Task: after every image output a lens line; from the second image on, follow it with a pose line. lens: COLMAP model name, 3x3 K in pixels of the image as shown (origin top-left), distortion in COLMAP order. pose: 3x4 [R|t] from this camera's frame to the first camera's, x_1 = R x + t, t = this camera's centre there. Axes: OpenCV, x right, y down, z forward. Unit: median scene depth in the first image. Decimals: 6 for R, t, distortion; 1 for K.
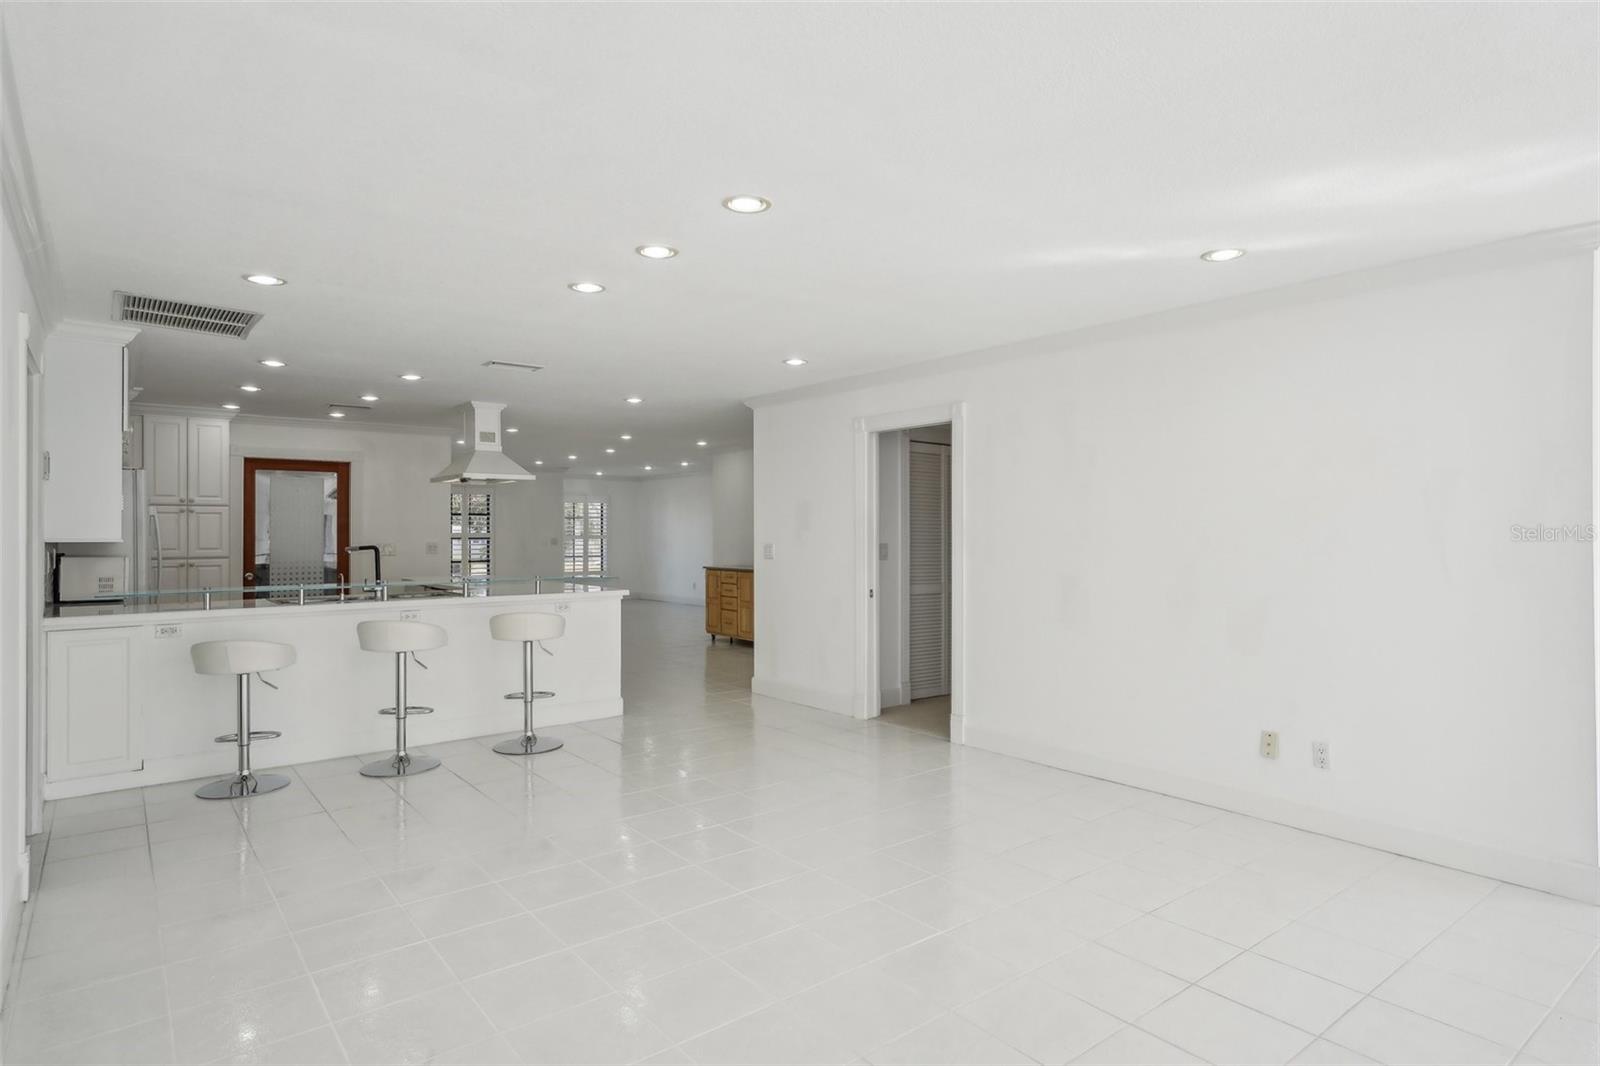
lens RADIAL K [[875.7, 0, 805.3], [0, 875.7, 521.9], [0, 0, 1]] dist [0.008241, 0.003433]
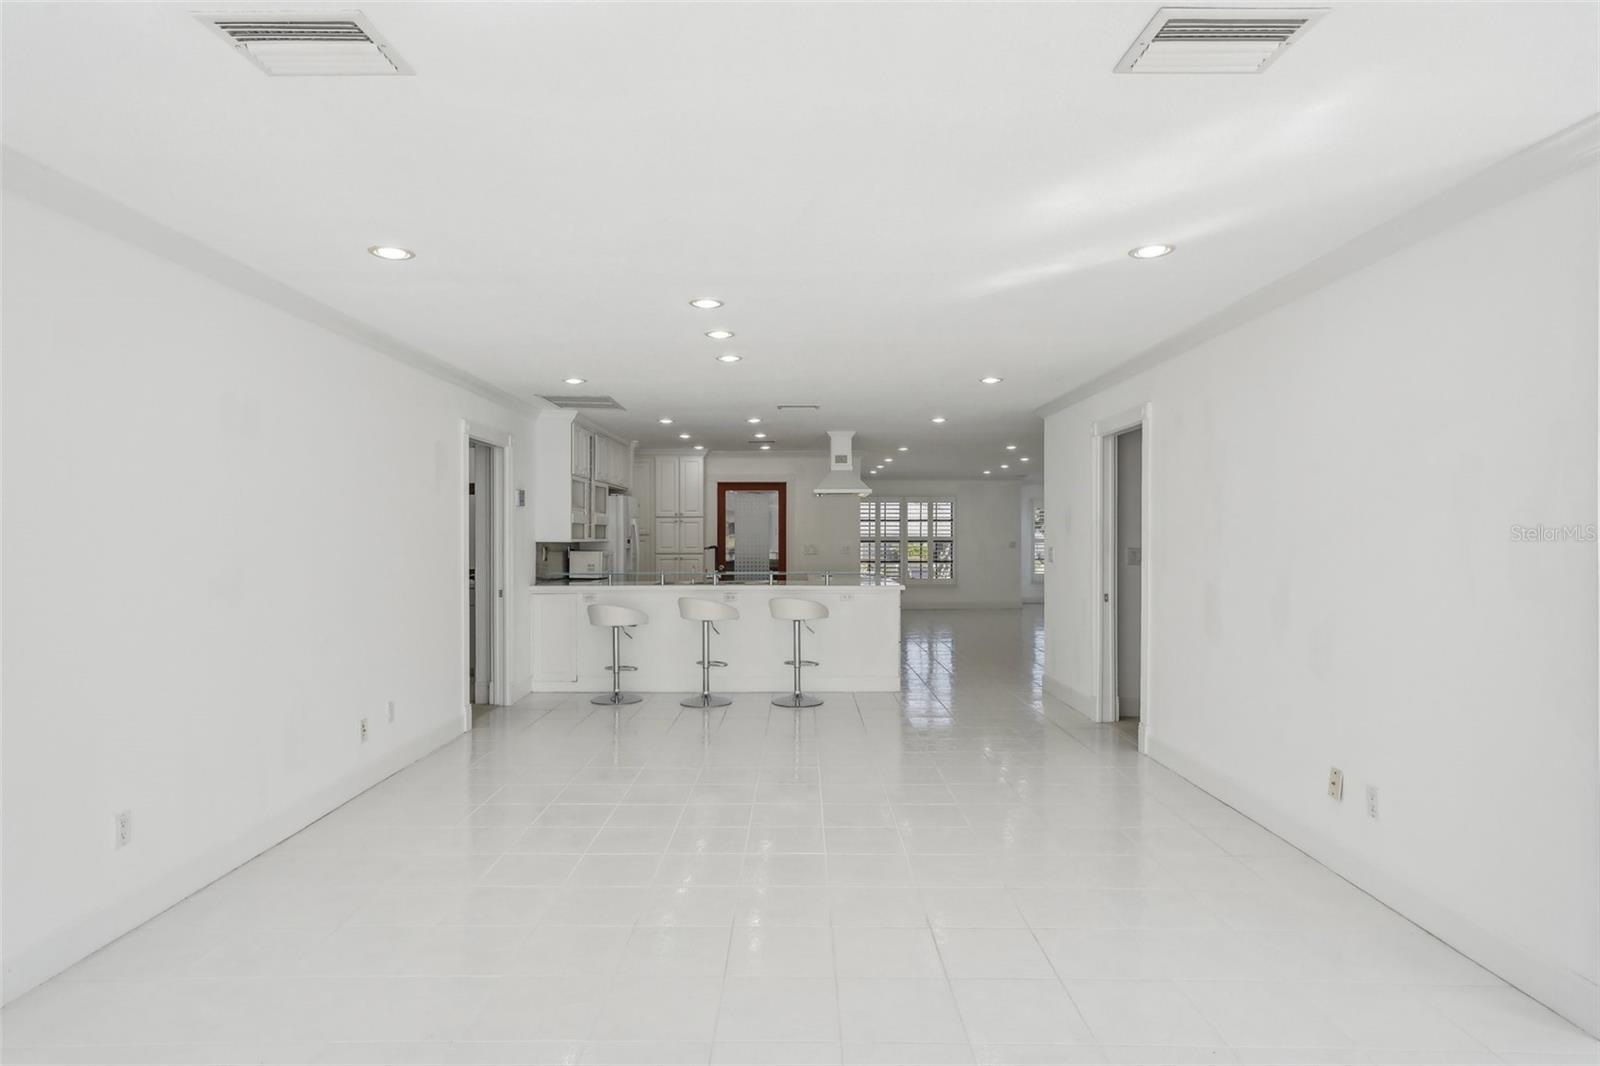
lens RADIAL K [[875.7, 0, 794.5], [0, 875.7, 532.3], [0, 0, 1]] dist [0.008241, 0.003433]
pose [[0.775276, -0.002262, -0.631618, 0.431499], [0.006800, 0.999966, 0.004765, -0.000080], [0.631586, -0.007989, 0.775265, -0.000137]]
